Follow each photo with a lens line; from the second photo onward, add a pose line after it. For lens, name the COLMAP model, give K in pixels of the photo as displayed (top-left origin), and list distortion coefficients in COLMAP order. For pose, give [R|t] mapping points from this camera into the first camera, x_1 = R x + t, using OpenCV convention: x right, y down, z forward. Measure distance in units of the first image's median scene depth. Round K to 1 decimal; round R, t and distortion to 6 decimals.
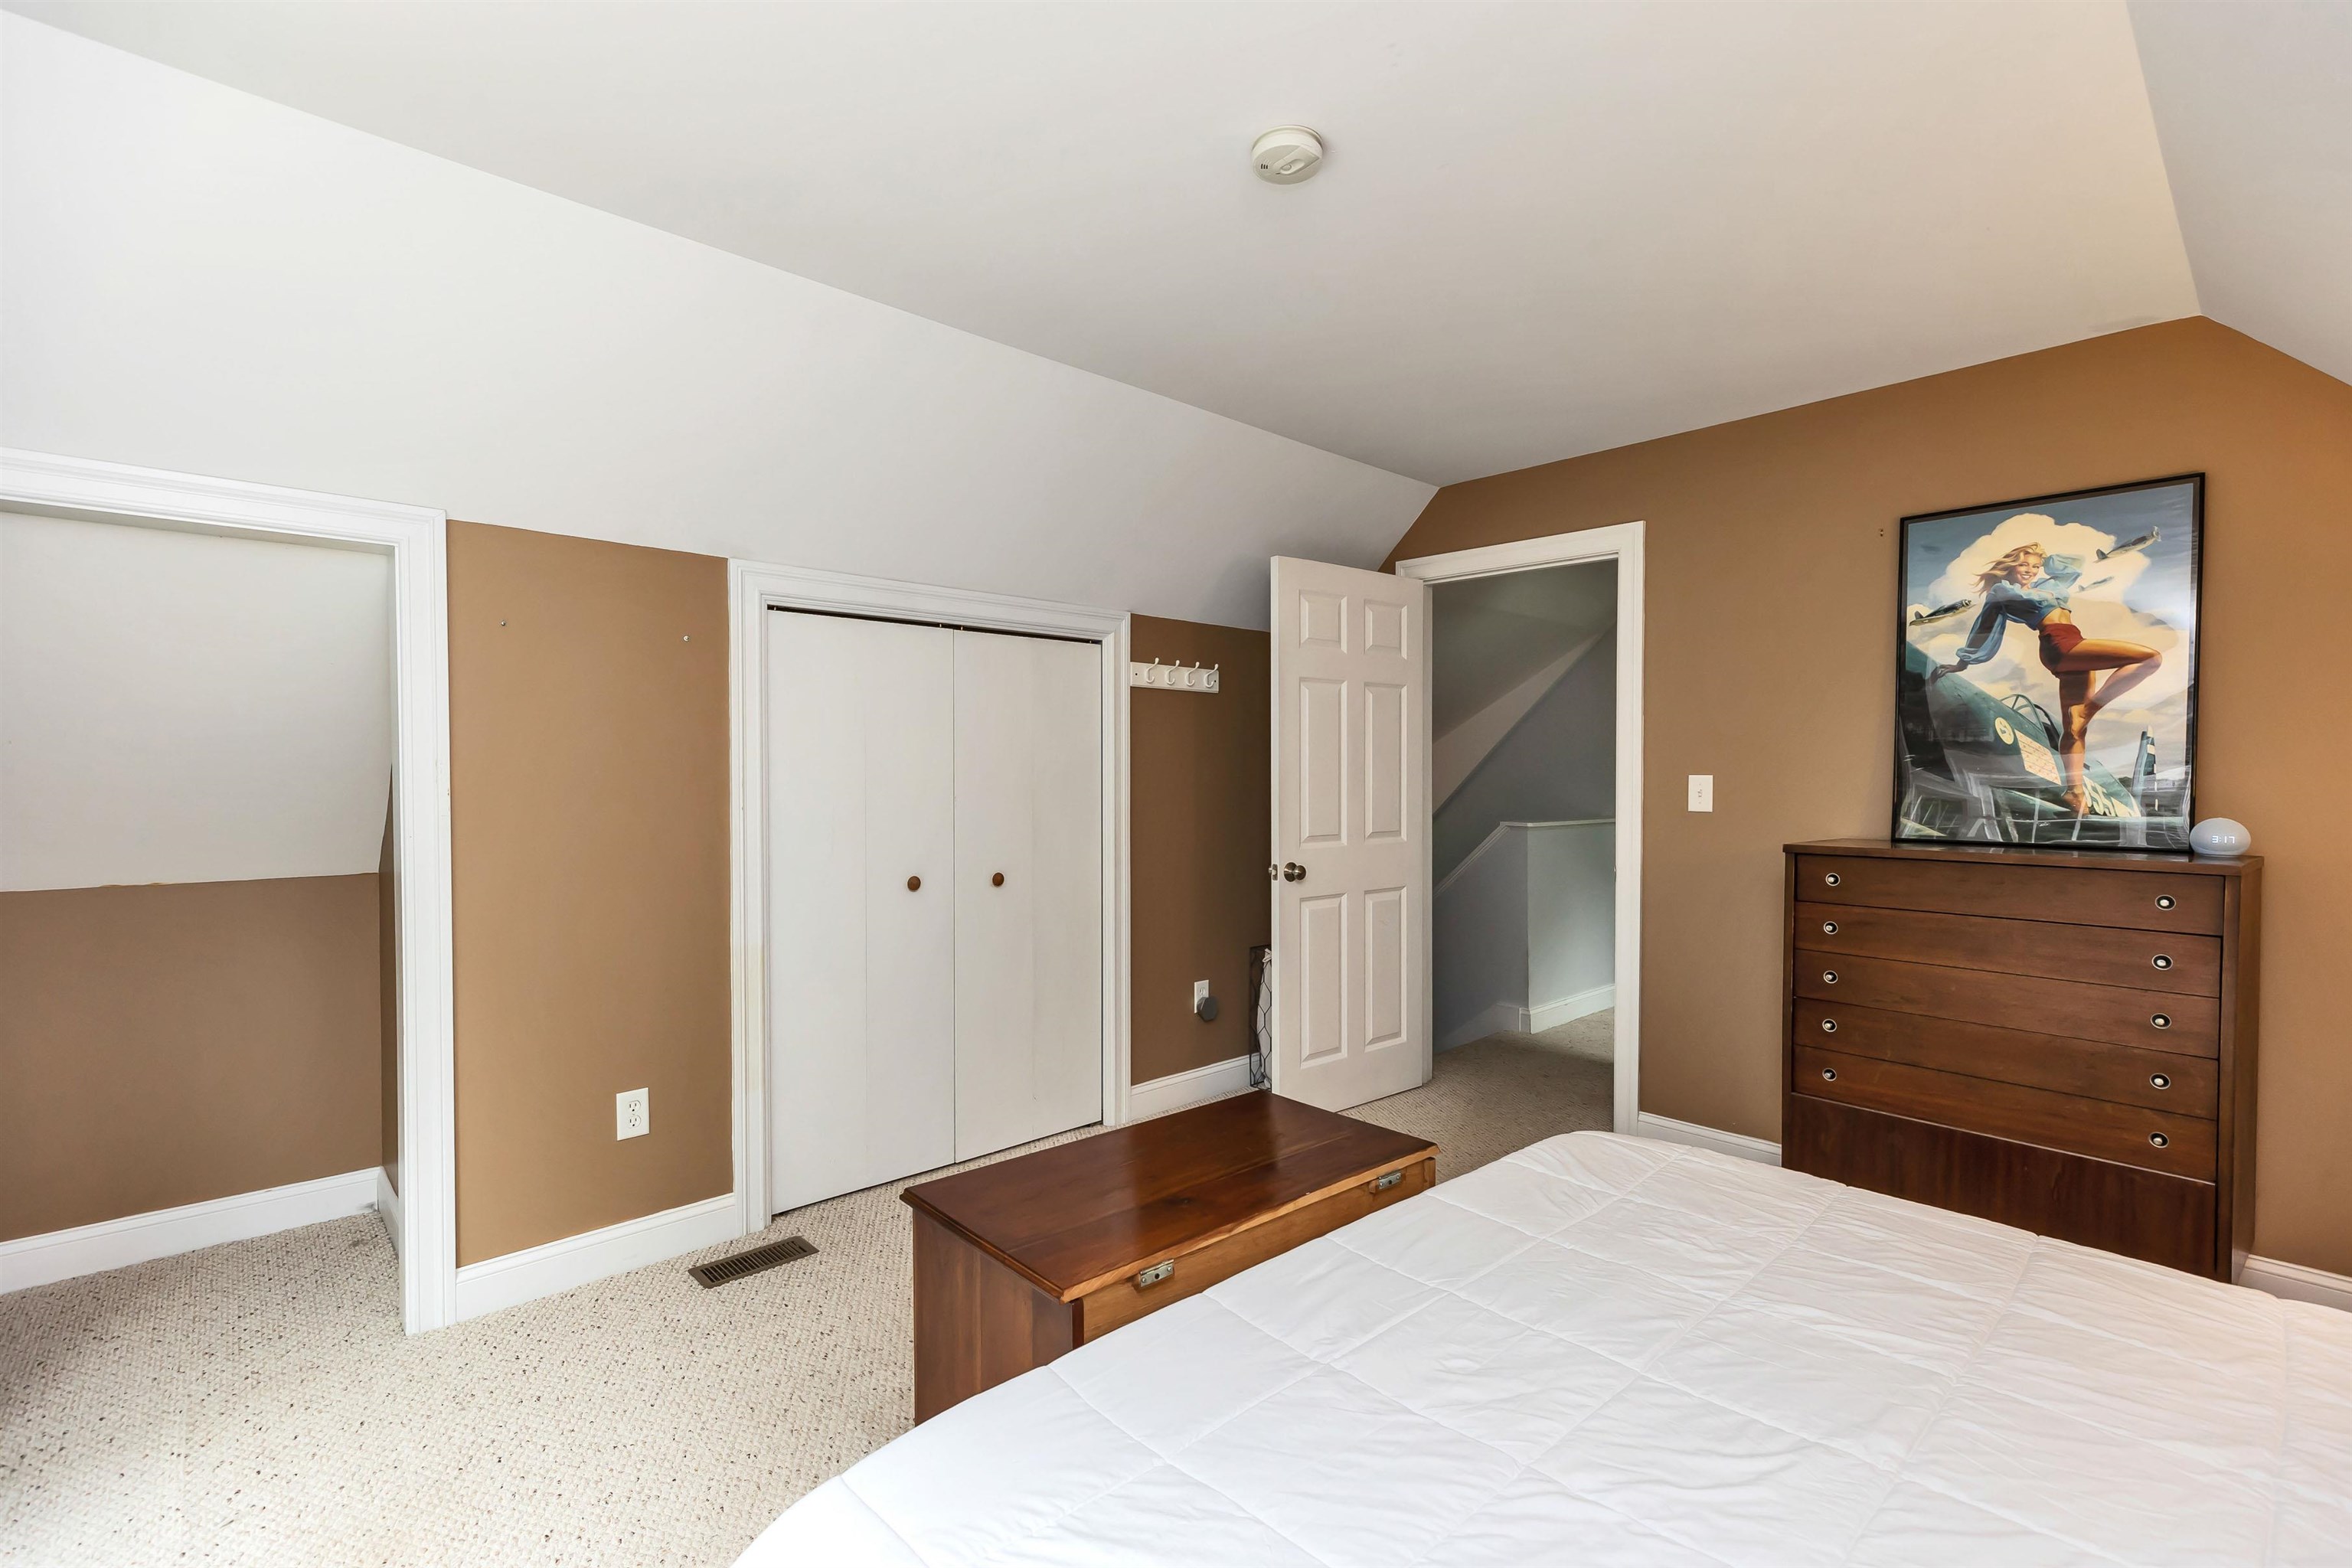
lens RADIAL K [[1047.1, 0, 1171.5], [0, 1047.1, 789.6], [0, 0, 1]] dist [0.001050, 0.000160]
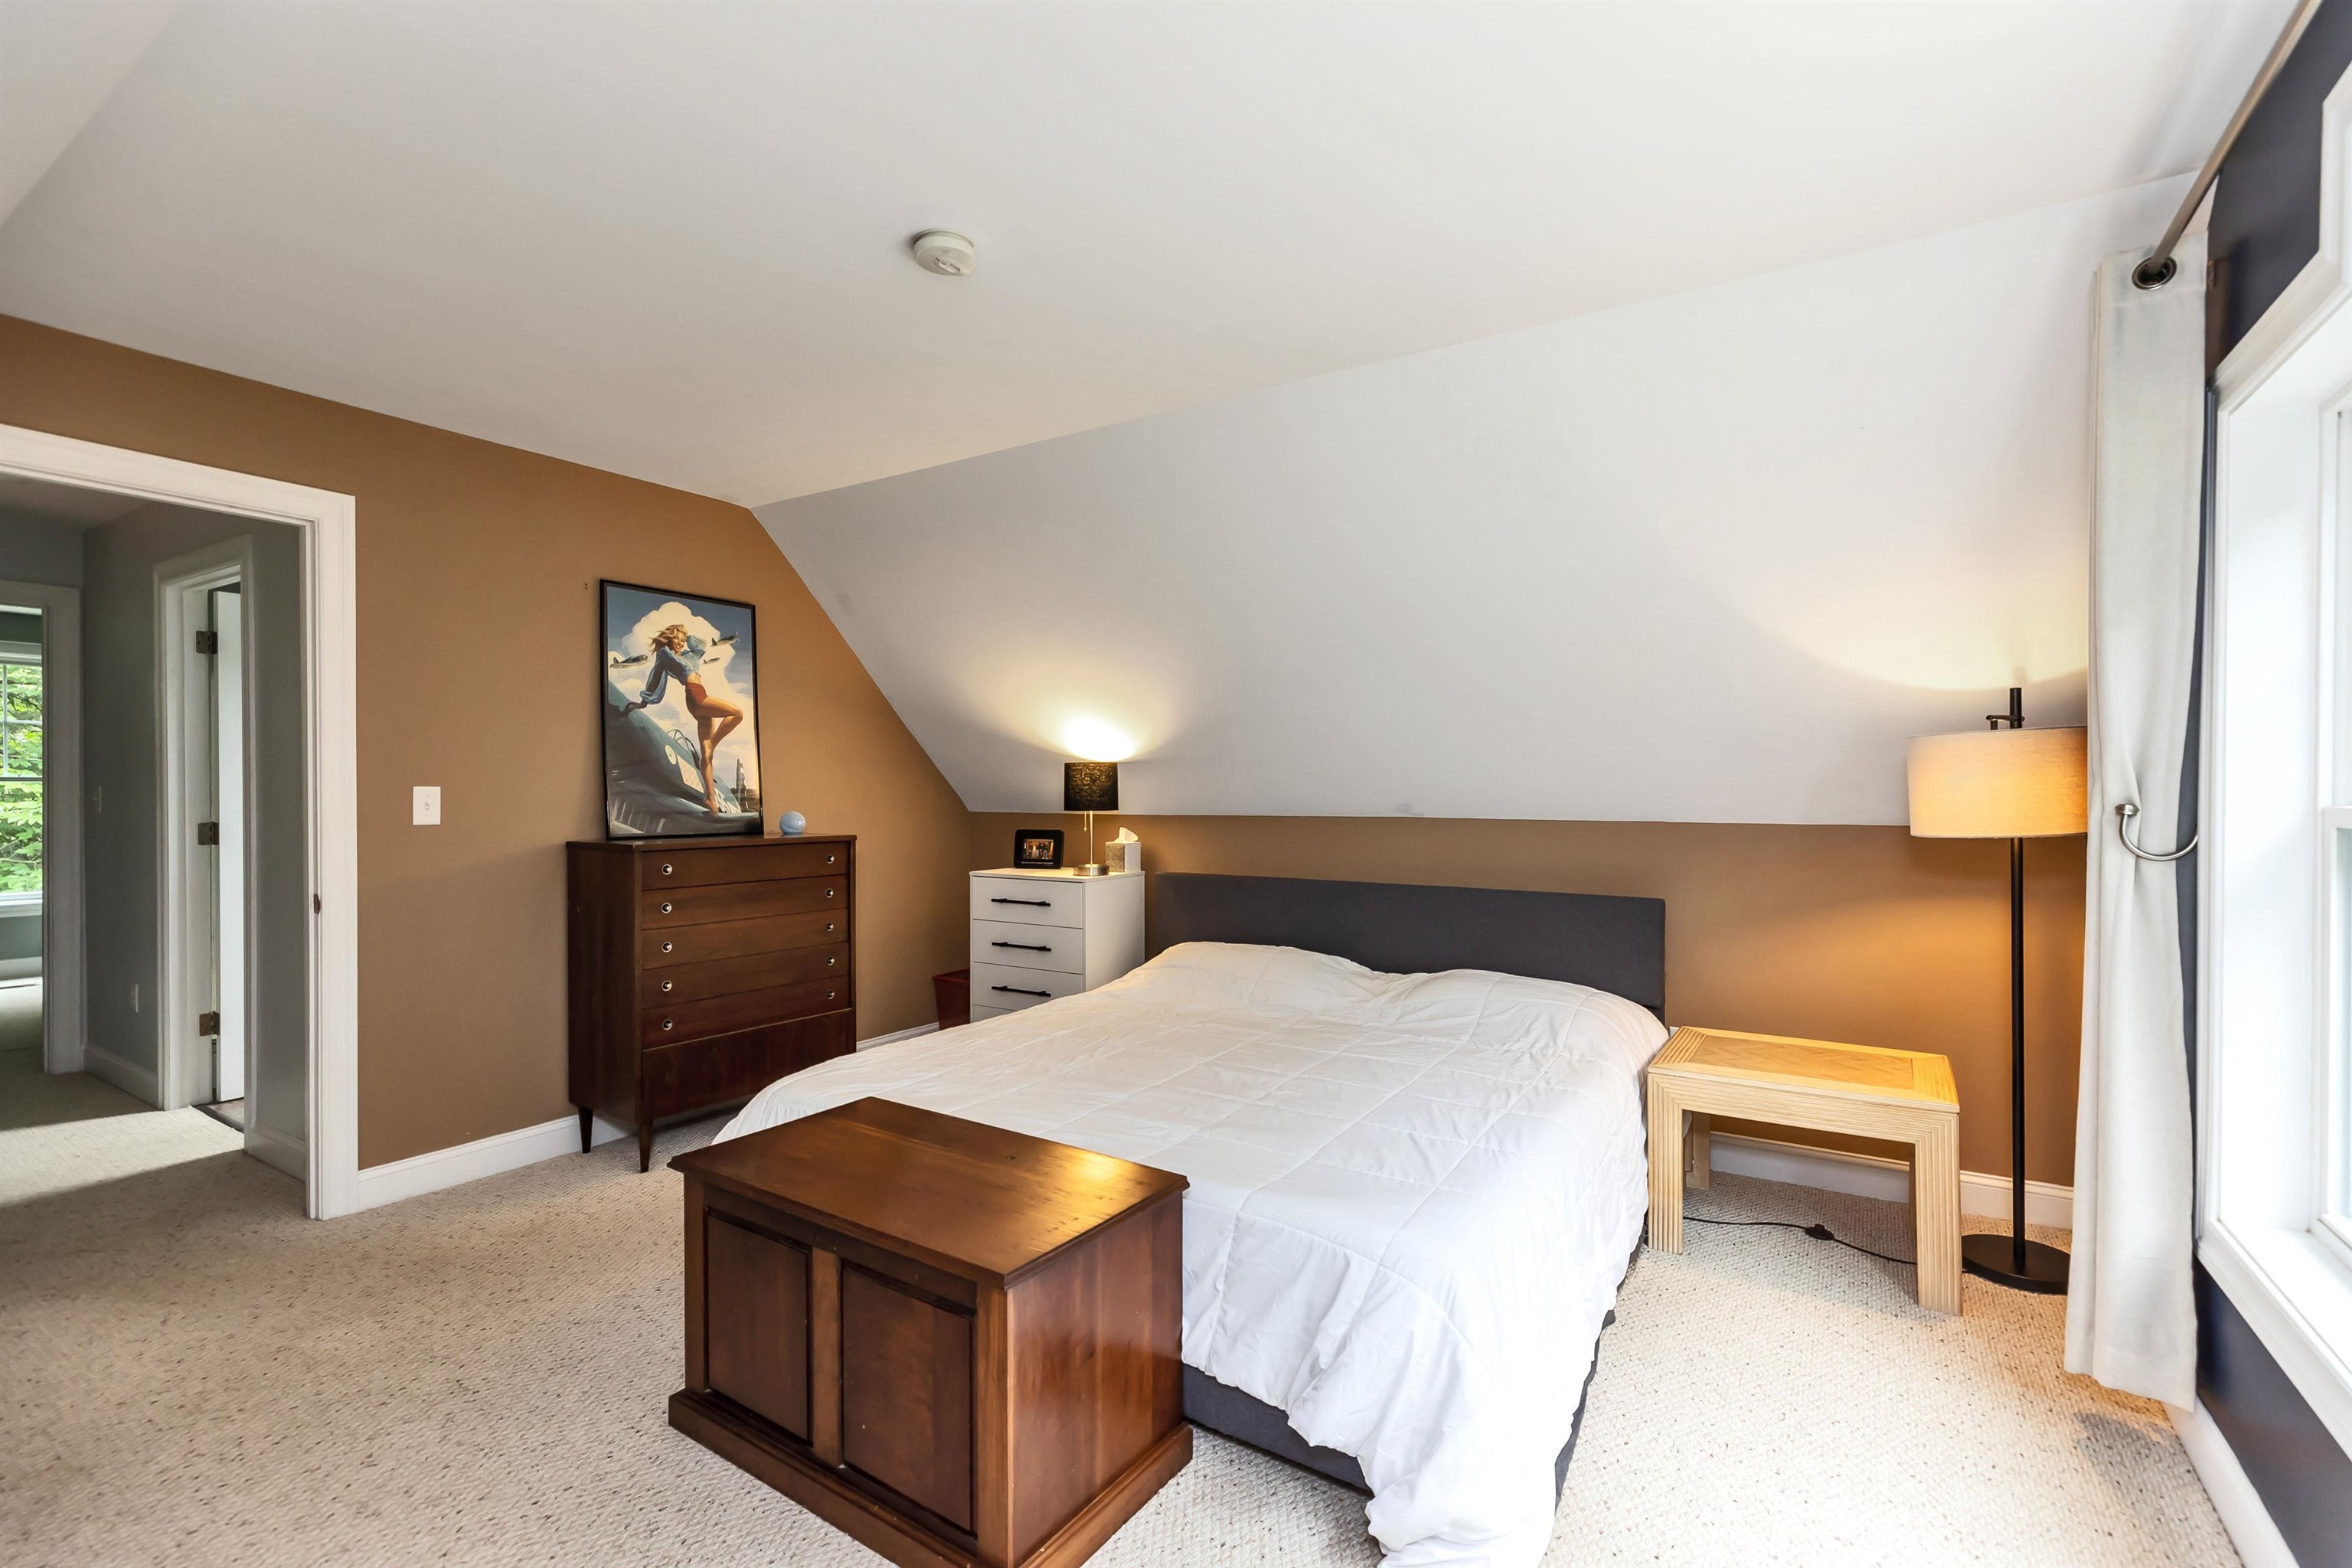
lens RADIAL K [[1047.1, 0, 1171.5], [0, 1047.1, 789.6], [0, 0, 1]] dist [0.001050, 0.000160]
pose [[-0.251944, -0.002215, 0.967739, -0.718464], [0.014282, 0.999880, 0.006007, -0.008703], [-0.967636, 0.015335, -0.251882, 0.706191]]
